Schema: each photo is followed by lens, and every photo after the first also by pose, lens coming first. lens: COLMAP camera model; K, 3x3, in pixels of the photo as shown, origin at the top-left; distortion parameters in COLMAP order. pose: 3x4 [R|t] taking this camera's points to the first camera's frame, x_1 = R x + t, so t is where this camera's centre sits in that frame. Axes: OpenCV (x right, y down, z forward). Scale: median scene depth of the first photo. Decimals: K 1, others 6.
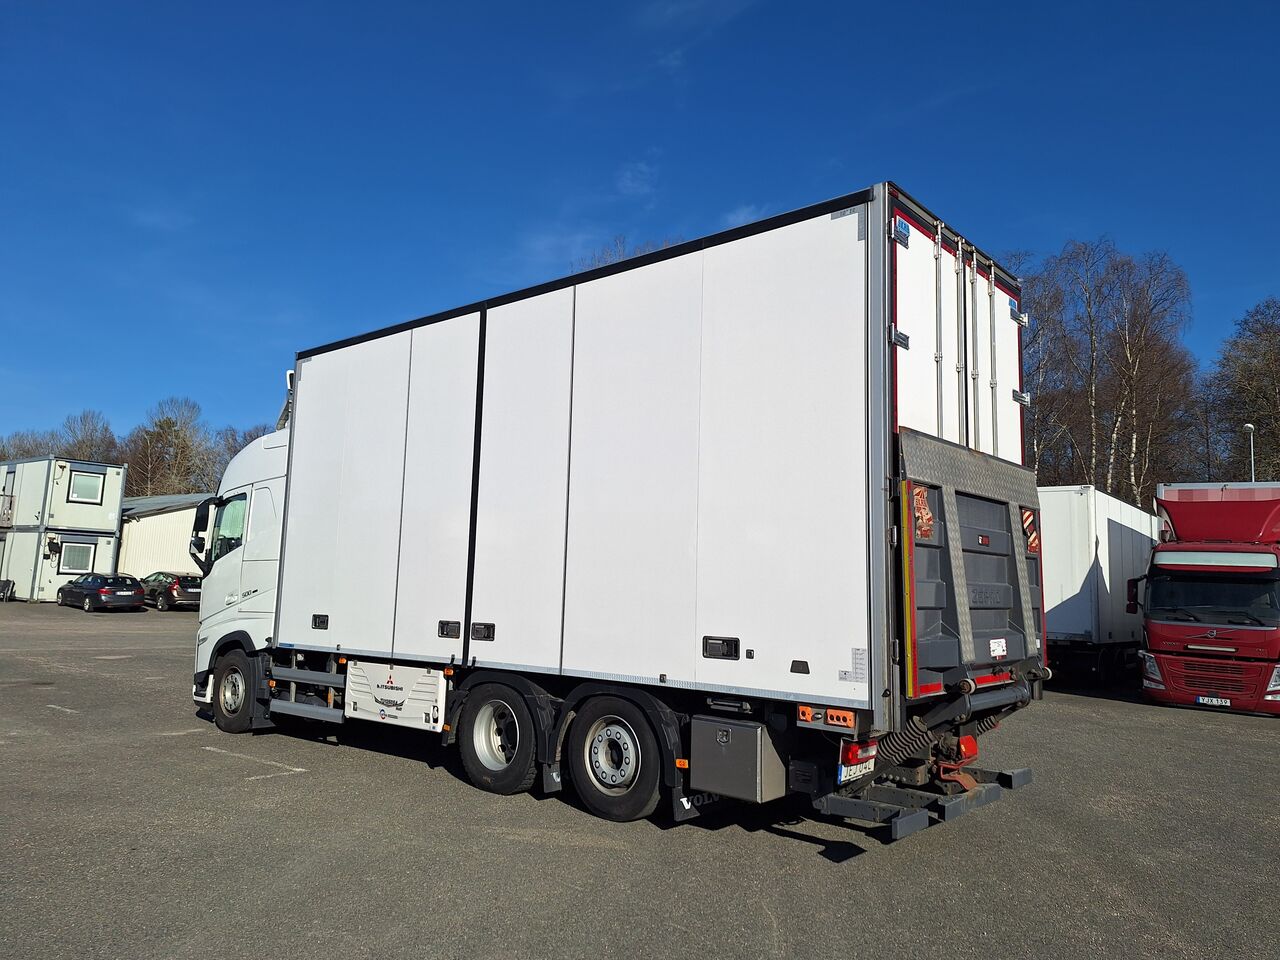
lens RADIAL K [[877.3, 0, 640.0], [0, 877.3, 480.0], [0, 0, 1]] dist [0.110241, -0.002812]
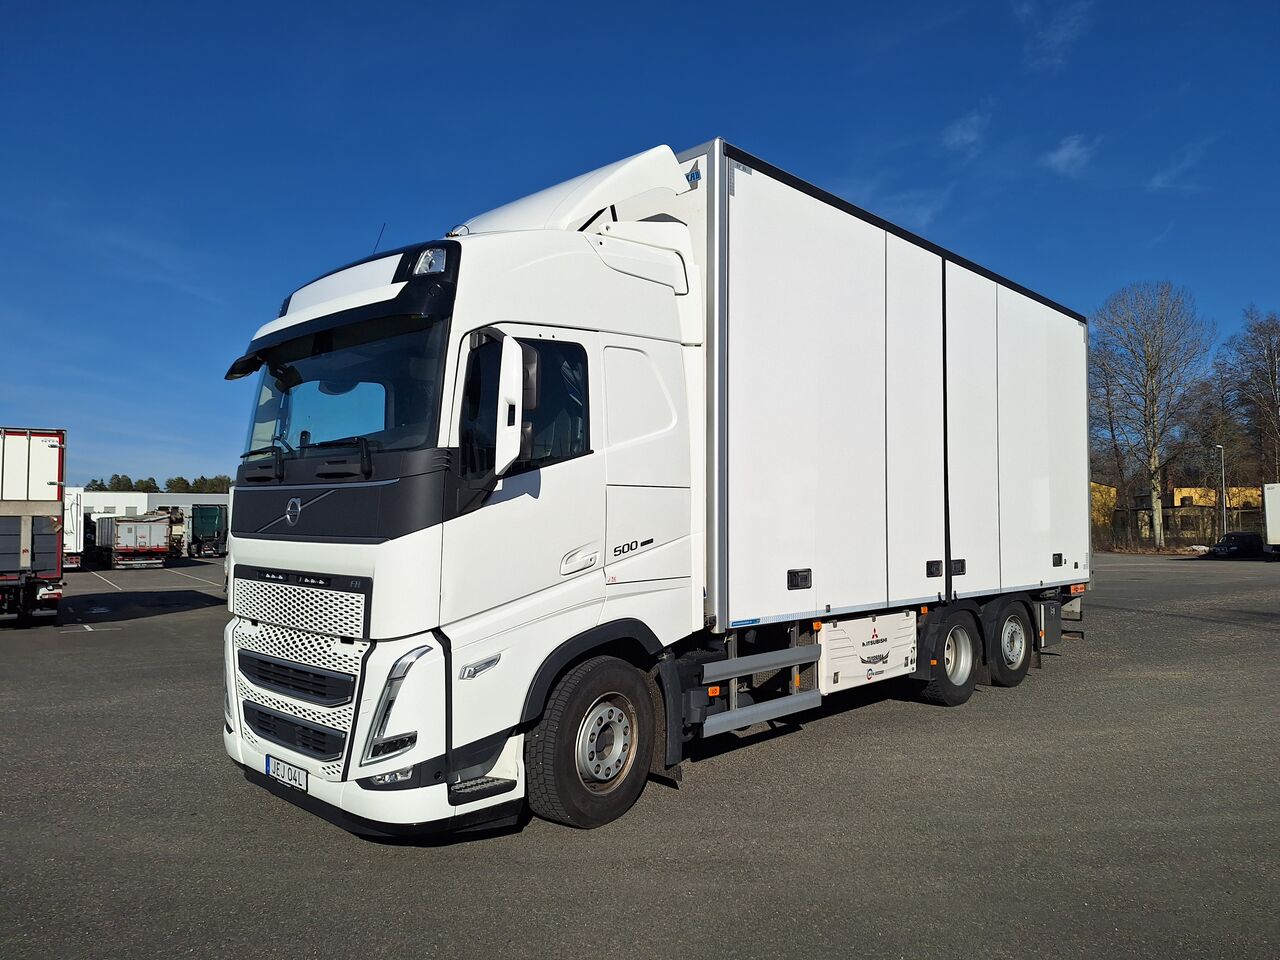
lens RADIAL K [[877.3, 0, 640.0], [0, 877.3, 480.0], [0, 0, 1]] dist [0.110241, -0.002812]
pose [[0.050366, 0.023413, 0.998456, -1.160430], [-0.127580, 0.991686, -0.016819, 0.117856], [-0.990549, -0.126536, 0.052934, 1.193332]]
